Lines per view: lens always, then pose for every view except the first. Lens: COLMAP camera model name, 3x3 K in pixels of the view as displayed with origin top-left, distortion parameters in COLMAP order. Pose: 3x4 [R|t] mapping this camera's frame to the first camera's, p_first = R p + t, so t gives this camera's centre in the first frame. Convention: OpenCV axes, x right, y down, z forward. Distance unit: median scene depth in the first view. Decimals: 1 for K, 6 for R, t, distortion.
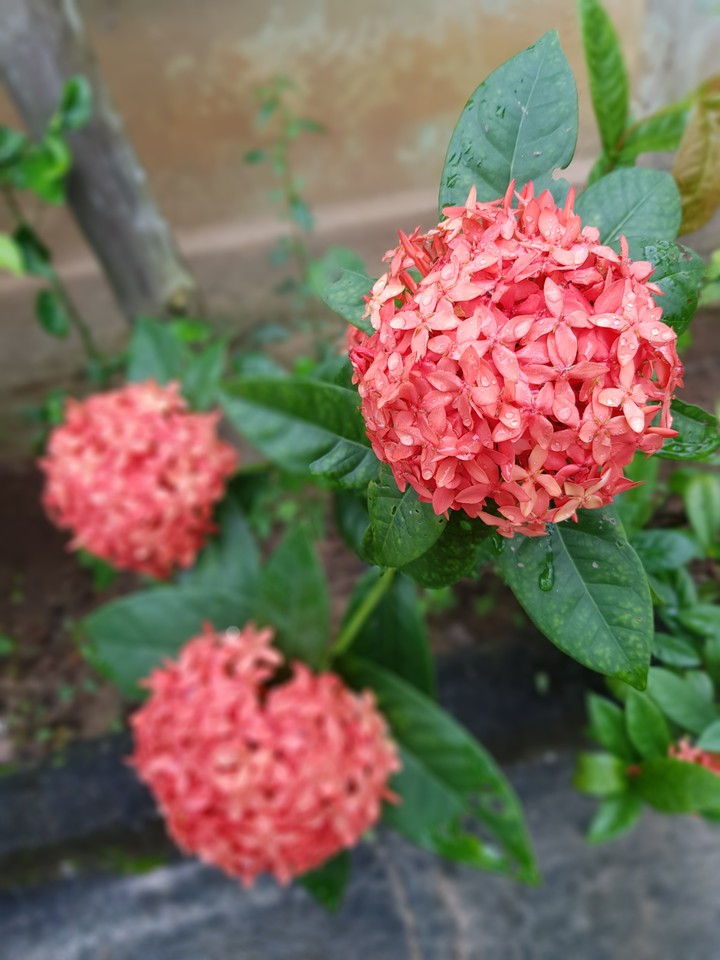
lens RADIAL K [[795.6, 0, 360.0], [0, 795.6, 480.0], [0, 0, 1]] dist [0.057313, -0.173586]
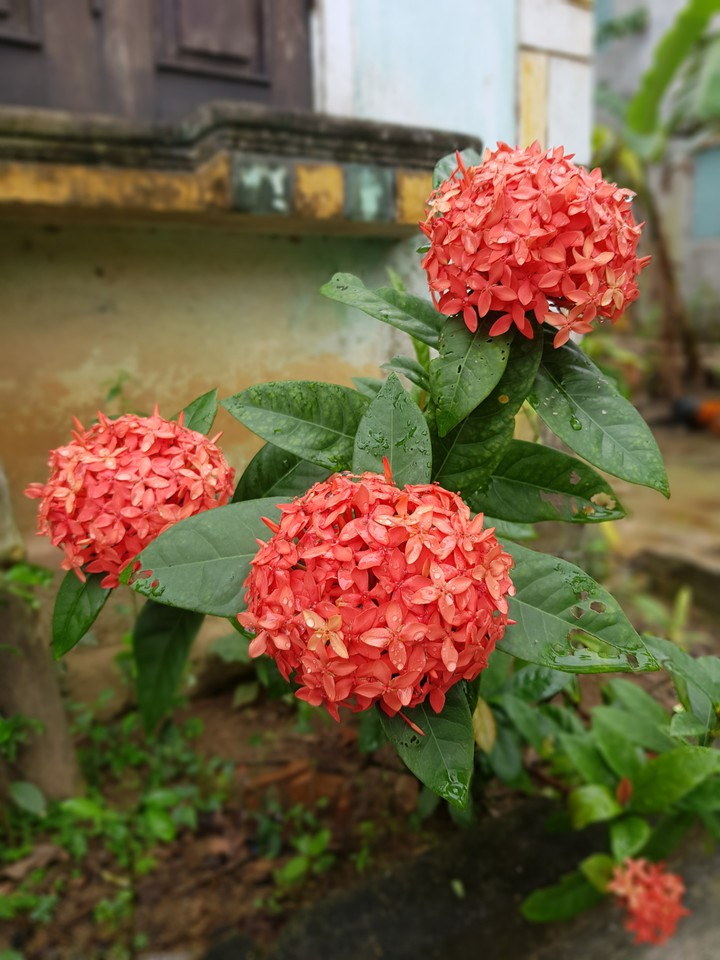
lens RADIAL K [[800.2, 0, 373.4], [0, 800.2, 482.6], [0, 0, 1]] dist [0.042544, -0.080588]
pose [[0.924526, 0.005748, 0.381076, -0.554543], [0.202170, 0.840216, -0.503155, 0.785379], [-0.323078, 0.542222, 0.775639, 0.160128]]
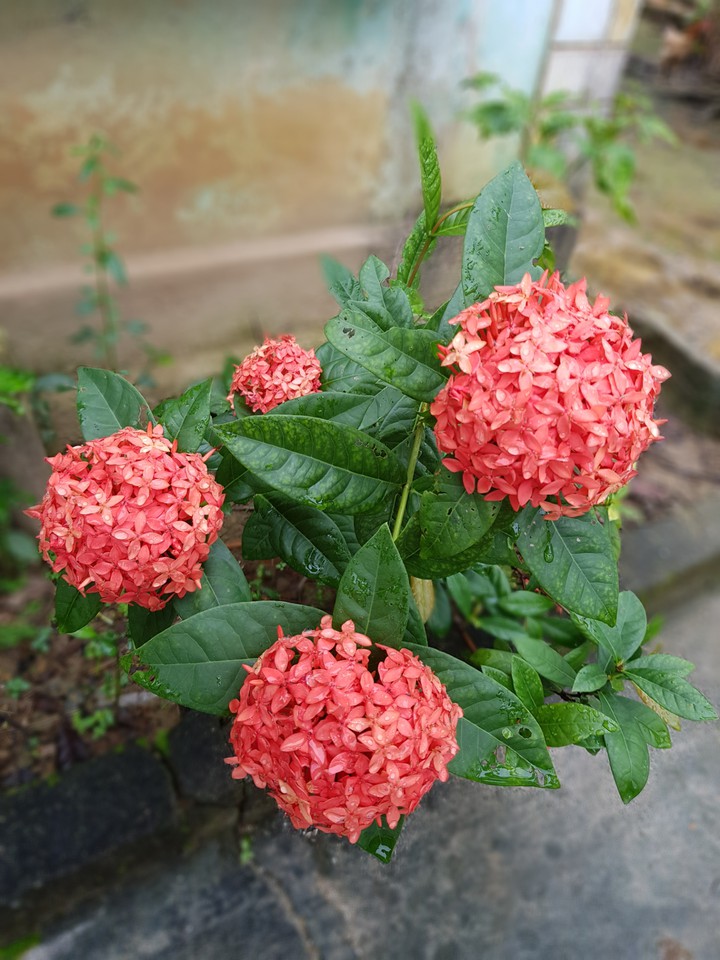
lens RADIAL K [[793.1, 0, 361.5], [0, 793.1, 473.3], [0, 0, 1]] dist [0.067515, -0.174957]
pose [[0.917427, -0.059690, 0.393402, -0.586127], [0.085714, 0.995119, -0.048902, 0.026755], [-0.388563, 0.078585, 0.918065, -0.134331]]
